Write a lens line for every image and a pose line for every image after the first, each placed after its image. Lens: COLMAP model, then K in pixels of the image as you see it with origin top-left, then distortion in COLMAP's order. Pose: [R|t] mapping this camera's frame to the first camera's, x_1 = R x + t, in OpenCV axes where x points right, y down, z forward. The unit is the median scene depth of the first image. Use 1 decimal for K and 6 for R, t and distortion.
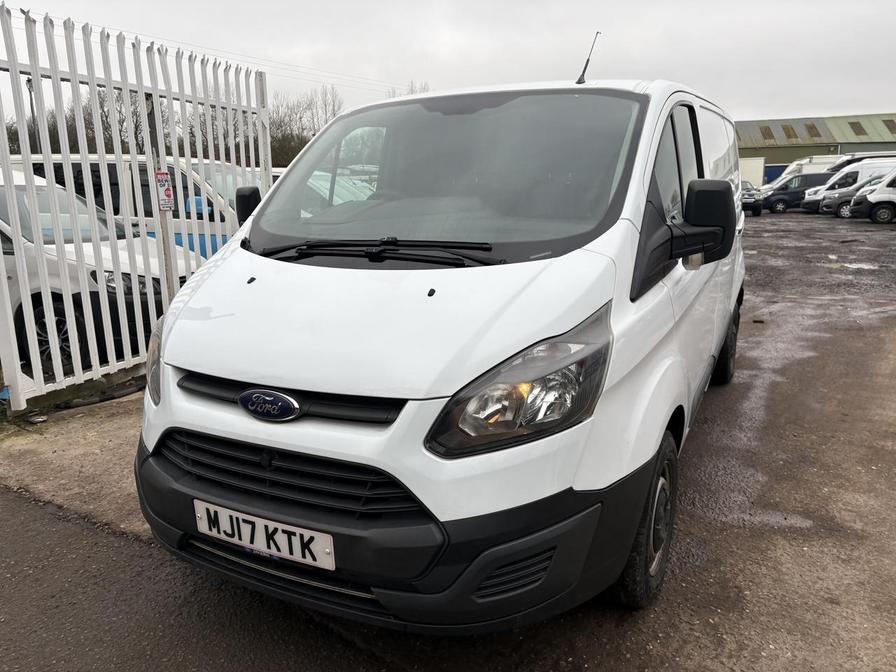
lens RADIAL K [[694.5, 0, 448.0], [0, 694.5, 335.5], [0, 0, 1]] dist [-0.000498, -0.003776]
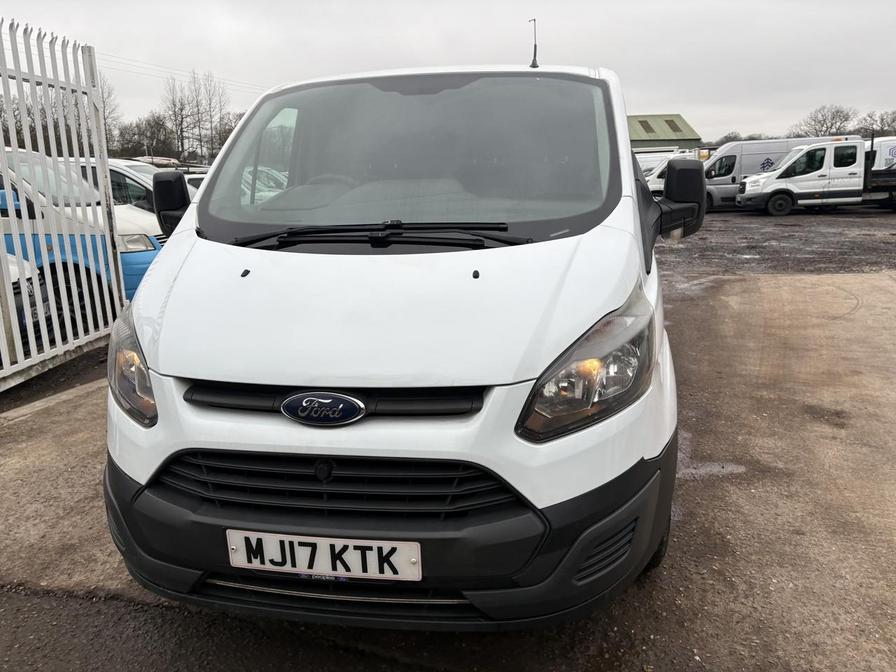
lens RADIAL K [[685.2, 0, 466.2], [0, 685.2, 325.6], [0, 0, 1]] dist [0.006550, 0.004343]
pose [[0.952223, -0.070146, 0.297239, -0.326665], [0.071494, 0.997421, 0.006347, 0.001513], [-0.296917, 0.015207, 0.954782, 0.105533]]
